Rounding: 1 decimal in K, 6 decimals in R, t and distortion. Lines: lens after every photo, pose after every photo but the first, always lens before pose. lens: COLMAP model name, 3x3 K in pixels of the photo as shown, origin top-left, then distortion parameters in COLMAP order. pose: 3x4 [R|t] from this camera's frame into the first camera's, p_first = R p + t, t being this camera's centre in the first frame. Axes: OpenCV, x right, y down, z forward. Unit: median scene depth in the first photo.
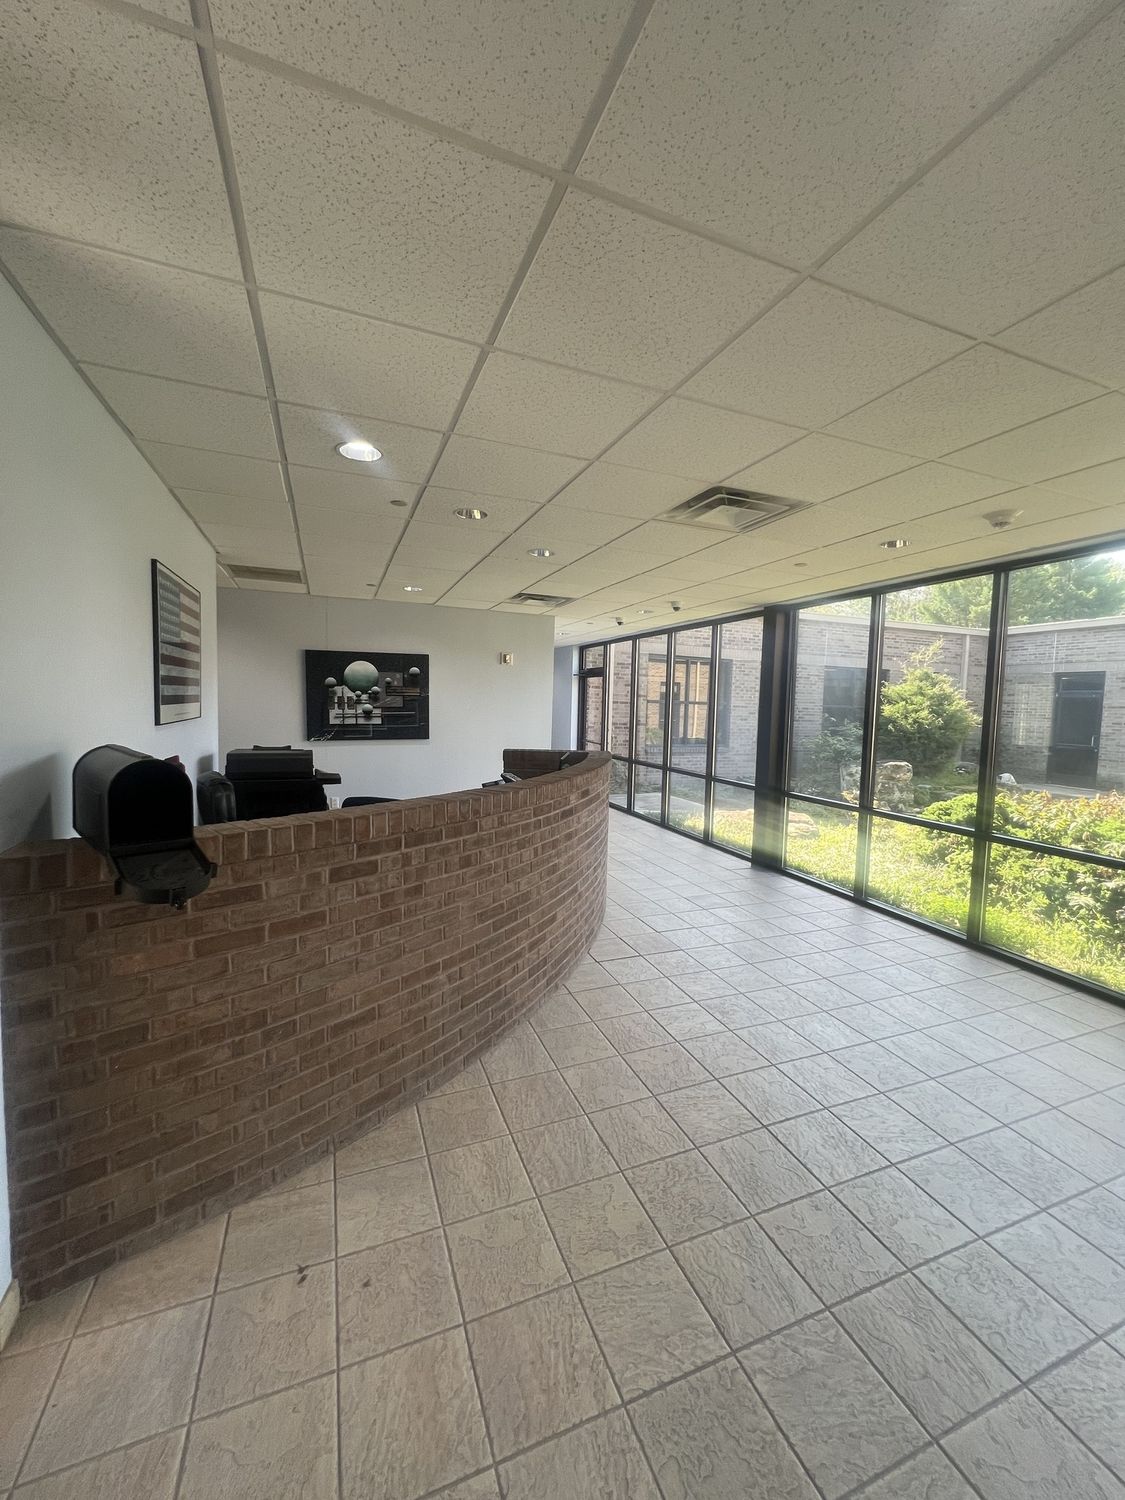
lens RADIAL K [[598.5, 0, 567.2], [0, 598.5, 746.2], [0, 0, 1]] dist [0.001575, -0.000202]
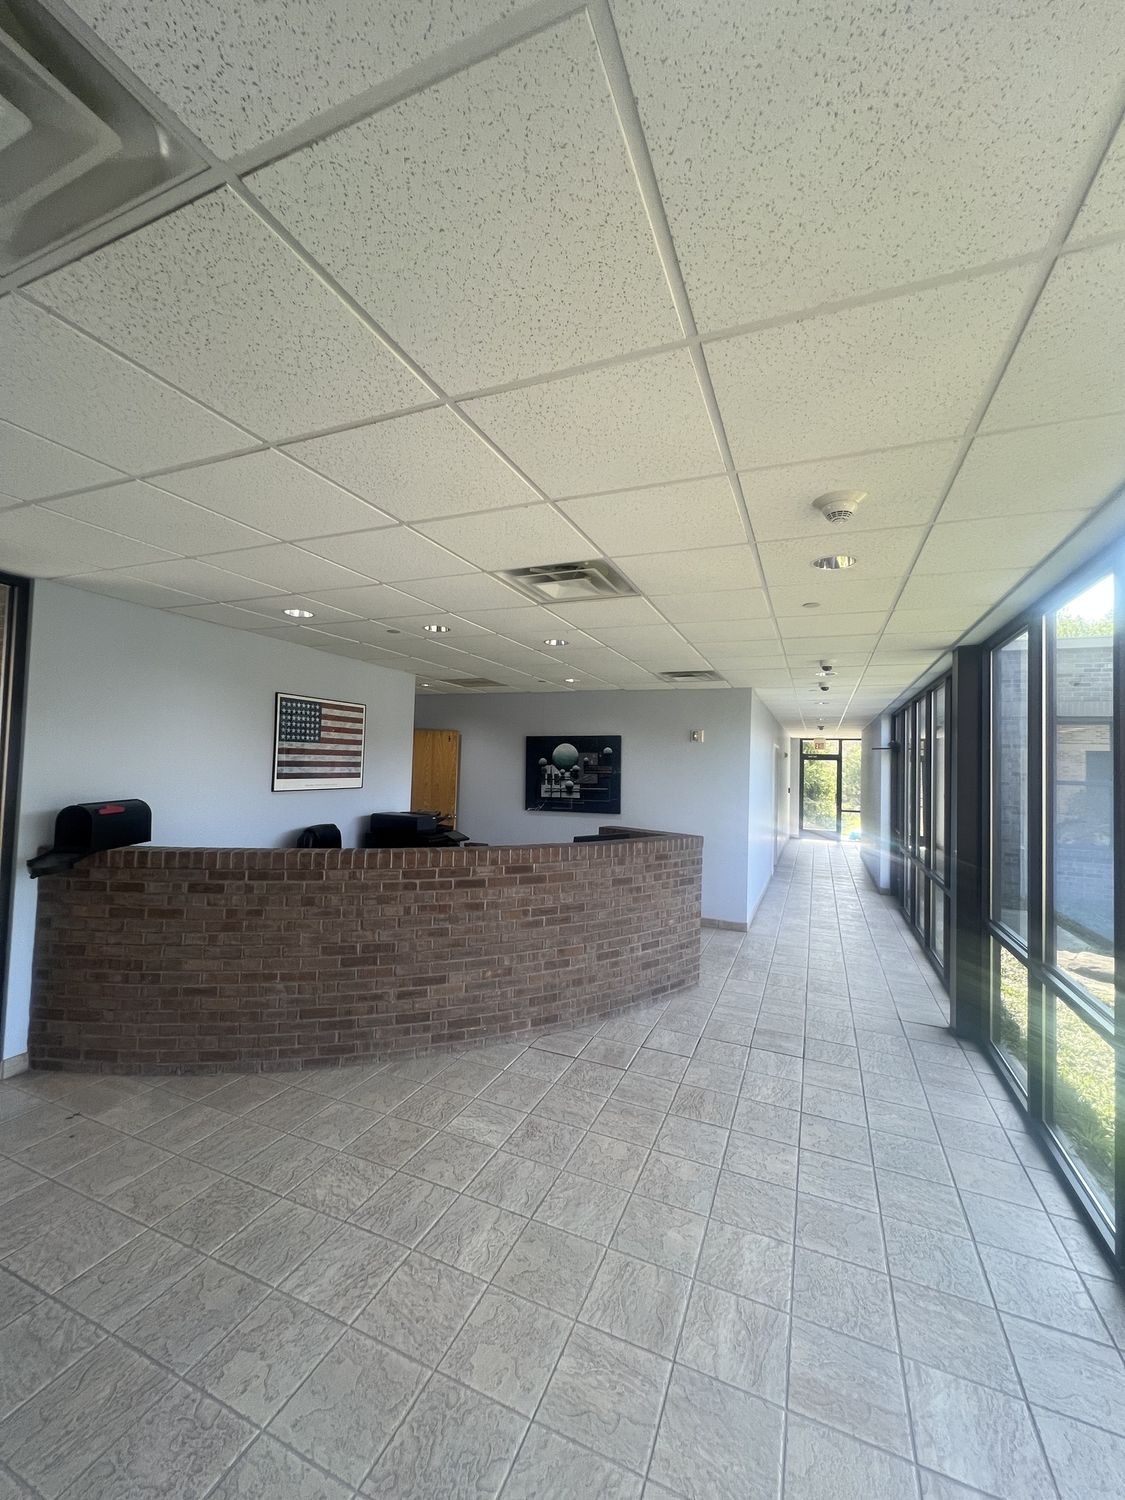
lens RADIAL K [[598.5, 0, 564.5], [0, 598.5, 750.1], [0, 0, 1]] dist [0.001575, -0.000202]
pose [[0.711149, -0.023674, -0.702642, 1.193424], [-0.061820, 0.993456, -0.096040, -0.044974], [0.700318, 0.111736, 0.705032, 0.451912]]
